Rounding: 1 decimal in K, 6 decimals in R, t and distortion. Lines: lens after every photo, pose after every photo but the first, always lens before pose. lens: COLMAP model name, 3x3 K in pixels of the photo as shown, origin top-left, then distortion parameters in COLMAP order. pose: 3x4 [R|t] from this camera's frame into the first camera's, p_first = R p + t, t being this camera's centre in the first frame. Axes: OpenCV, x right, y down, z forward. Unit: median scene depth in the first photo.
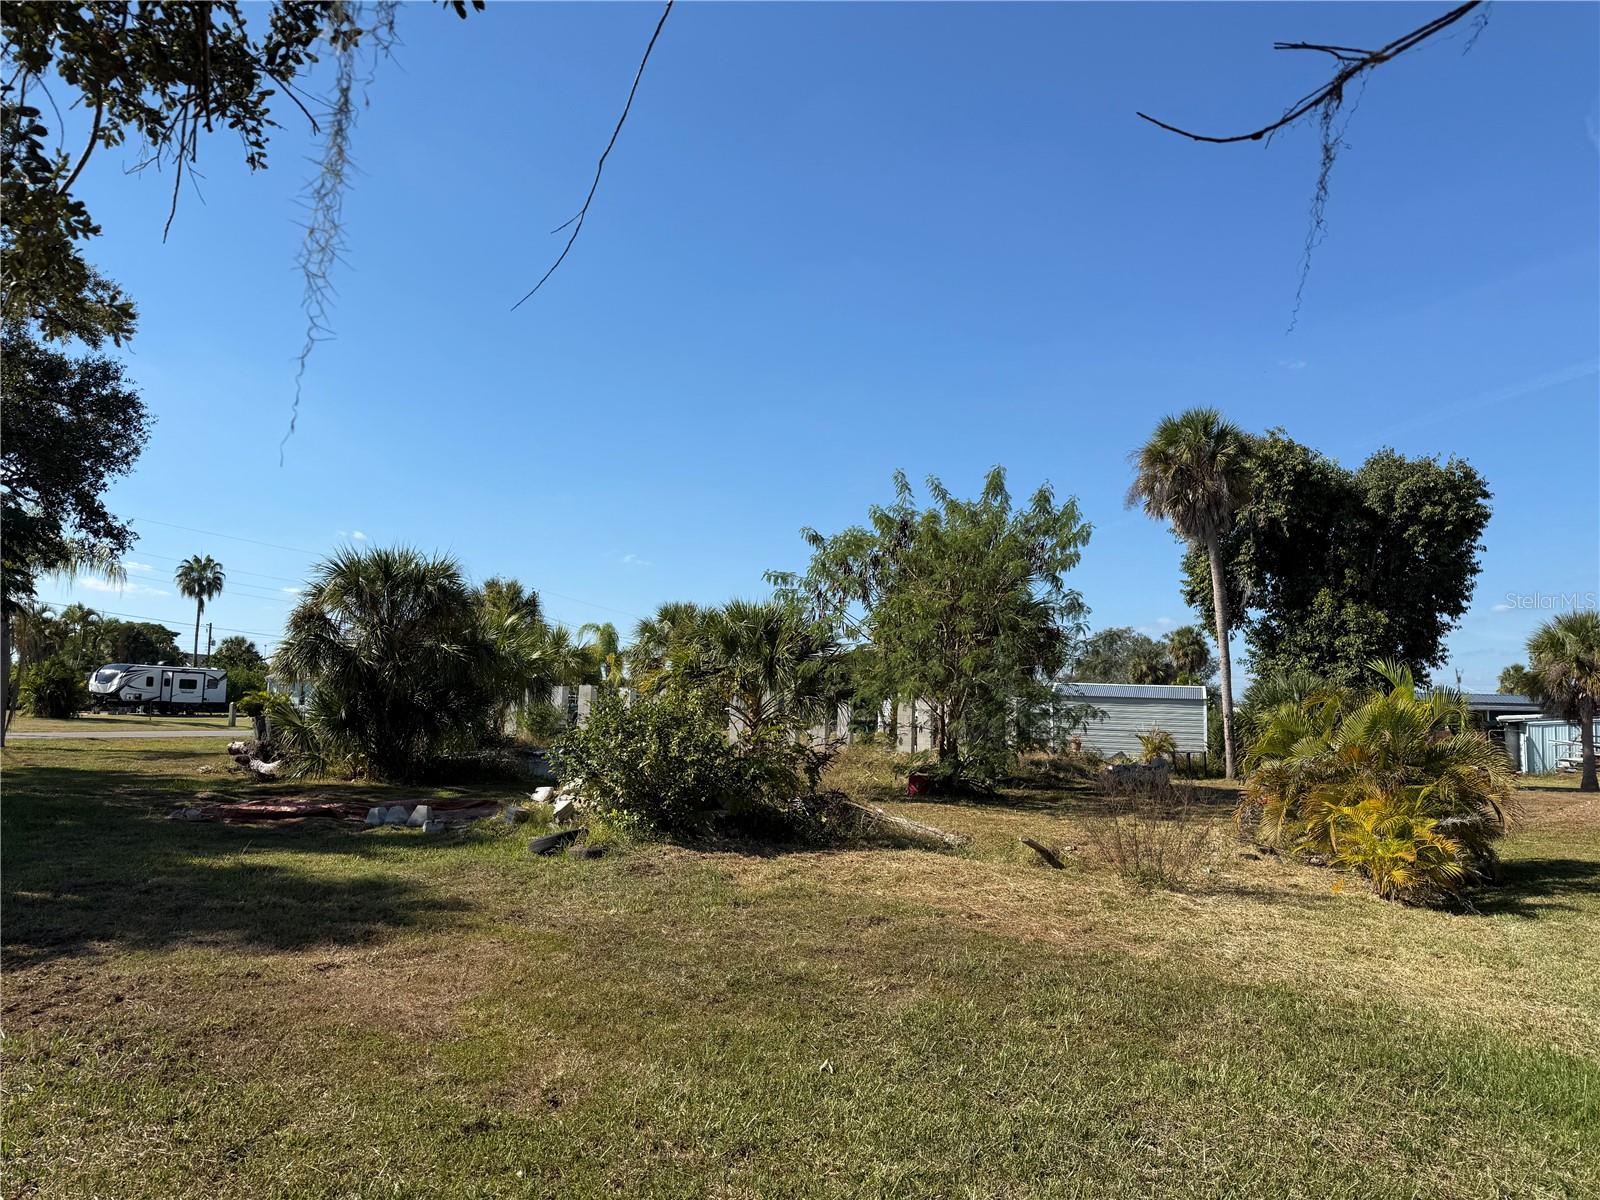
lens RADIAL K [[1115.6, 0, 803.4], [0, 1115.6, 595.9], [0, 0, 1]] dist [-0.009615, -0.006184]
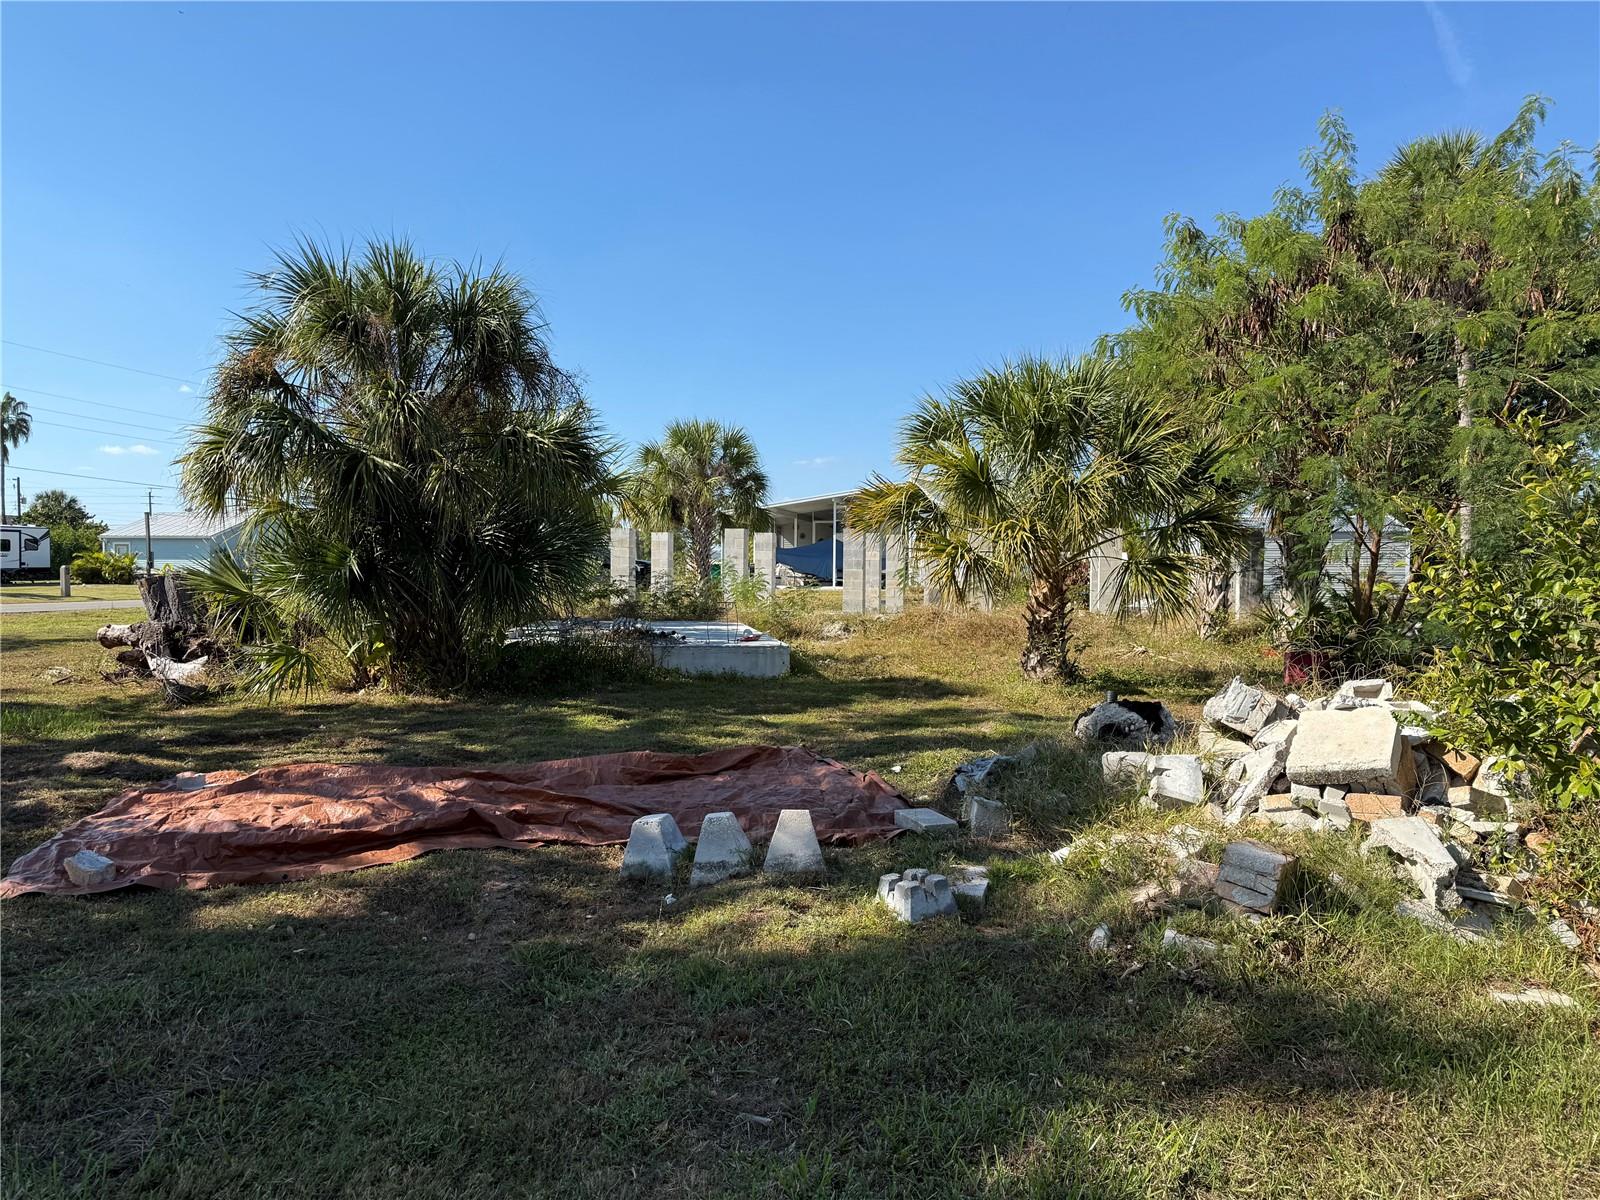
lens RADIAL K [[1115.6, 0, 797.9], [0, 1115.6, 606.6], [0, 0, 1]] dist [-0.009615, -0.006184]
pose [[0.992432, -0.020832, 0.121016, -0.171557], [0.004148, 0.990629, 0.136515, 0.035034], [-0.122726, -0.134980, 0.983219, 0.299738]]
